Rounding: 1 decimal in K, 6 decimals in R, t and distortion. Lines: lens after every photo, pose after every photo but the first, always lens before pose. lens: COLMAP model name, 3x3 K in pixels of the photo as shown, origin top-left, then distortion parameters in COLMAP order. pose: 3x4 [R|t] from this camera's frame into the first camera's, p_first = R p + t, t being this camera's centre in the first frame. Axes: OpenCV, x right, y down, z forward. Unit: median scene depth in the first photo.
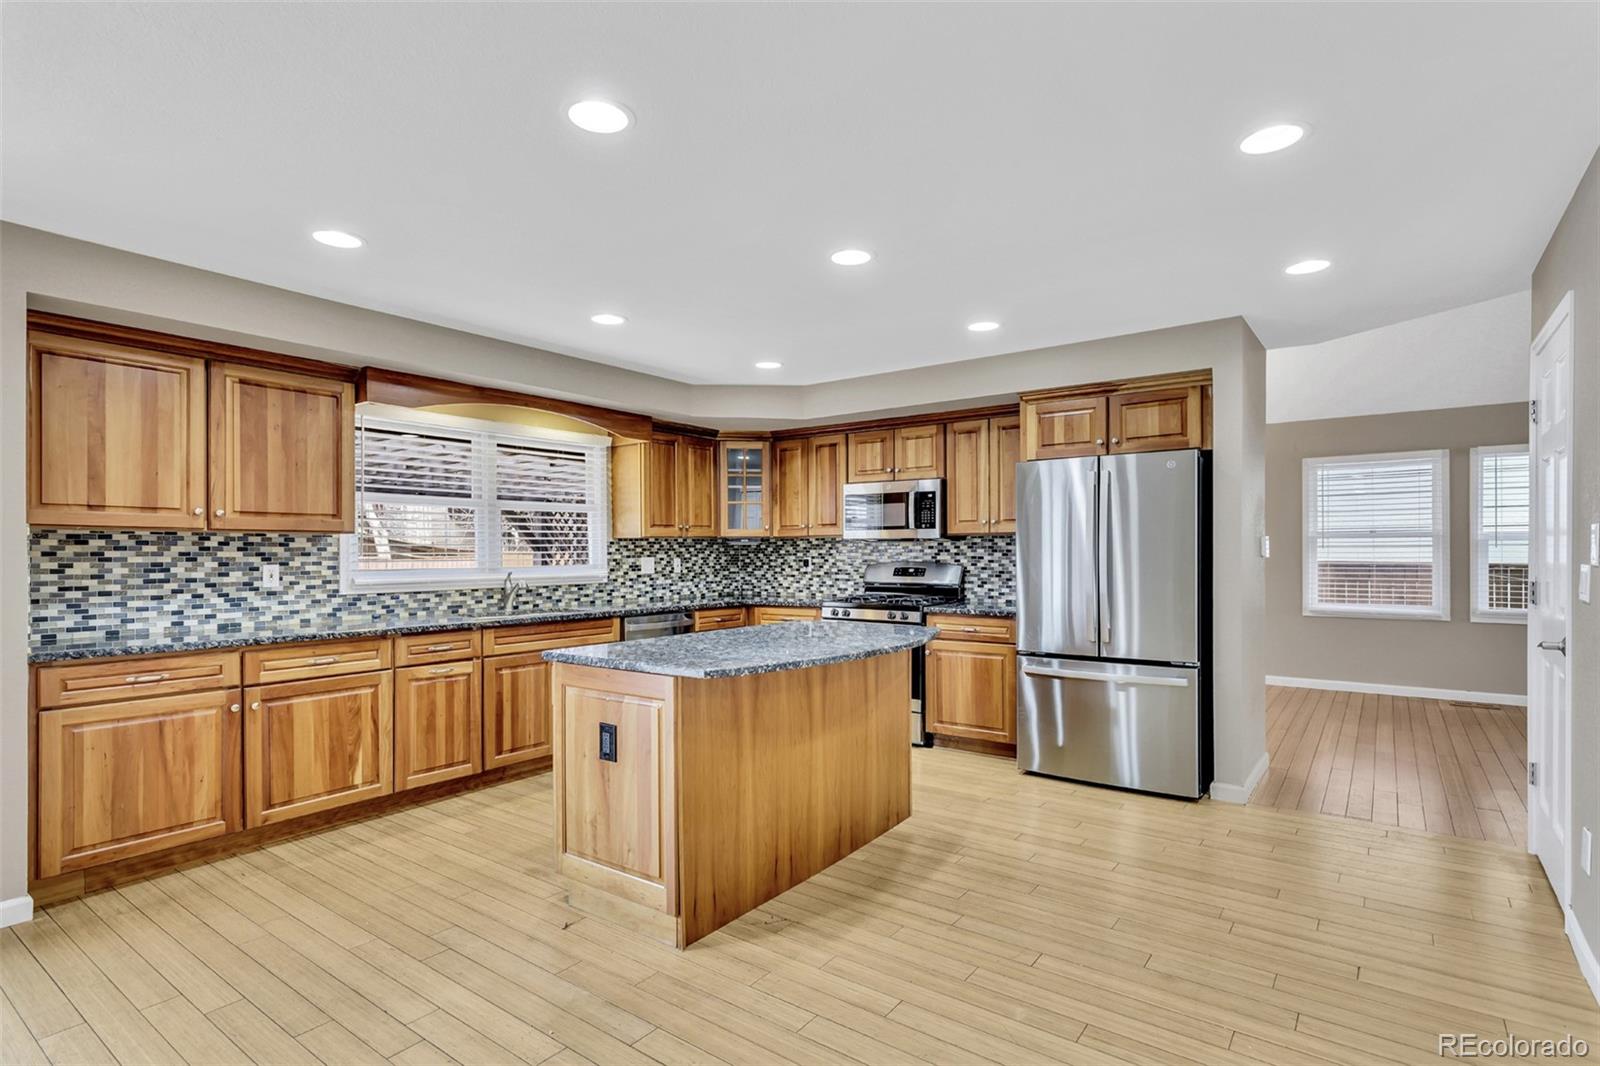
lens RADIAL K [[808.8, 0, 811.9], [0, 808.8, 551.1], [0, 0, 1]] dist [0.014180, -0.003119]
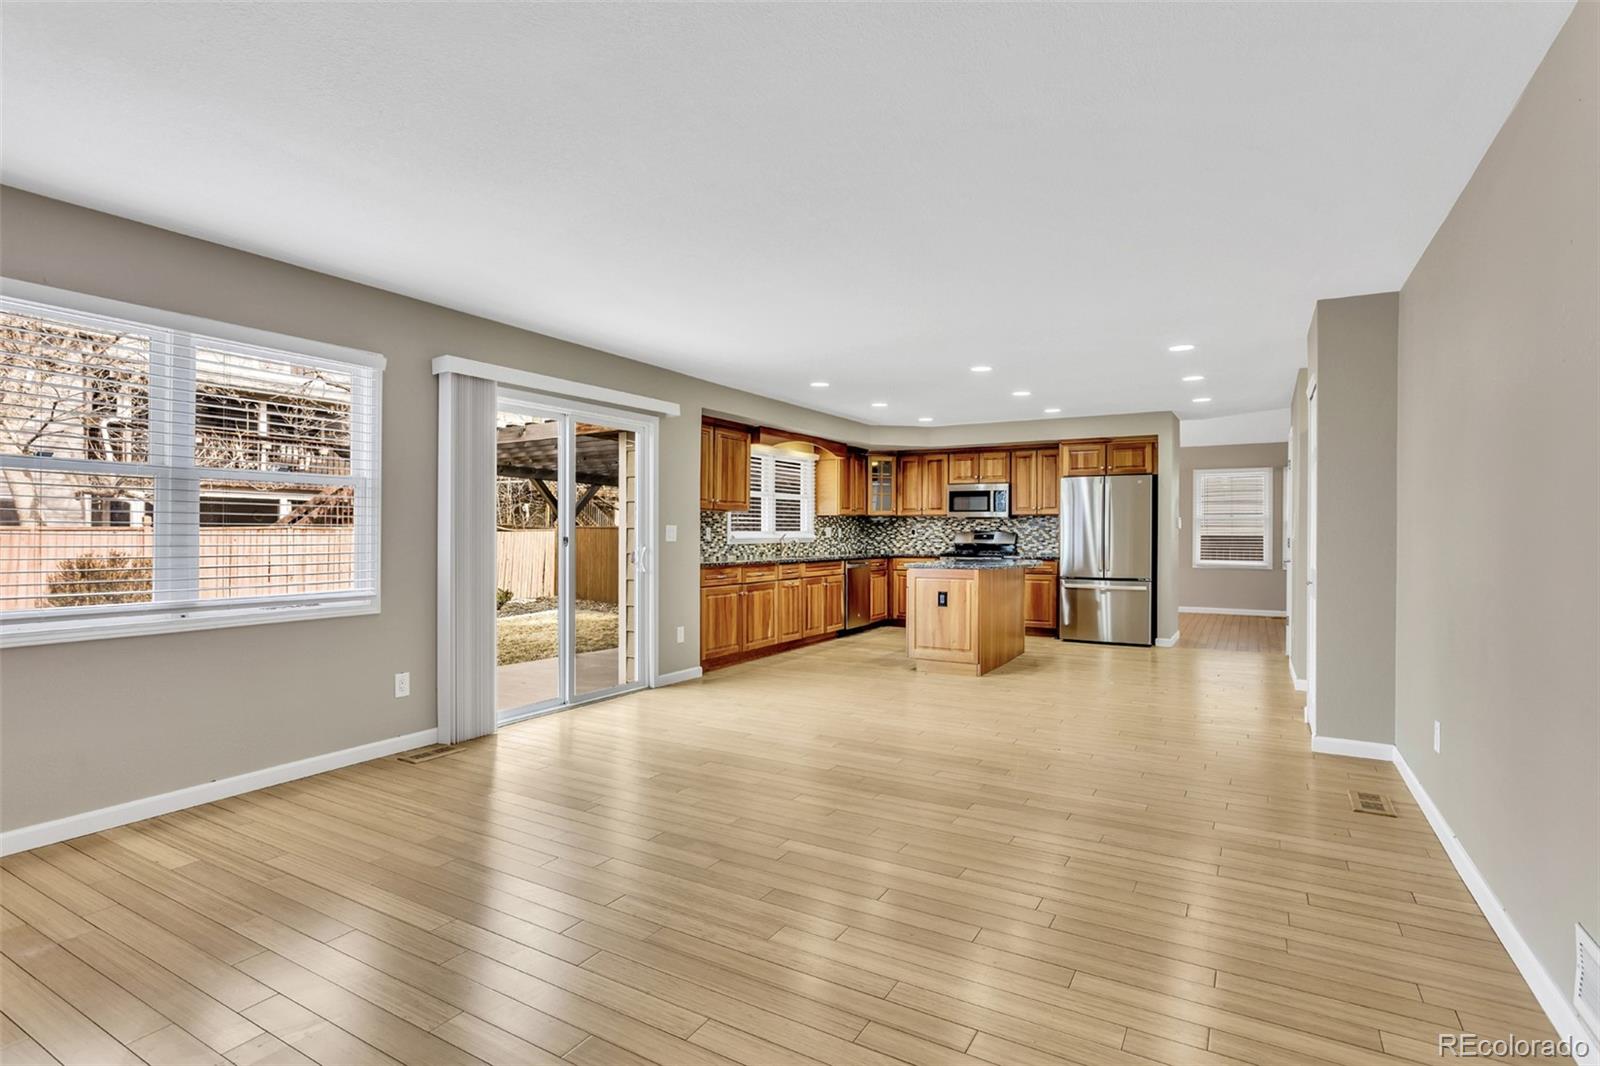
lens RADIAL K [[808.8, 0, 868.0], [0, 808.8, 535.3], [0, 0, 1]] dist [0.014180, -0.003119]
pose [[0.984468, 0.005679, 0.175470, -0.477227], [-0.006734, 0.999963, 0.005417, 0.016914], [-0.175433, -0.006515, 0.984470, -0.720848]]
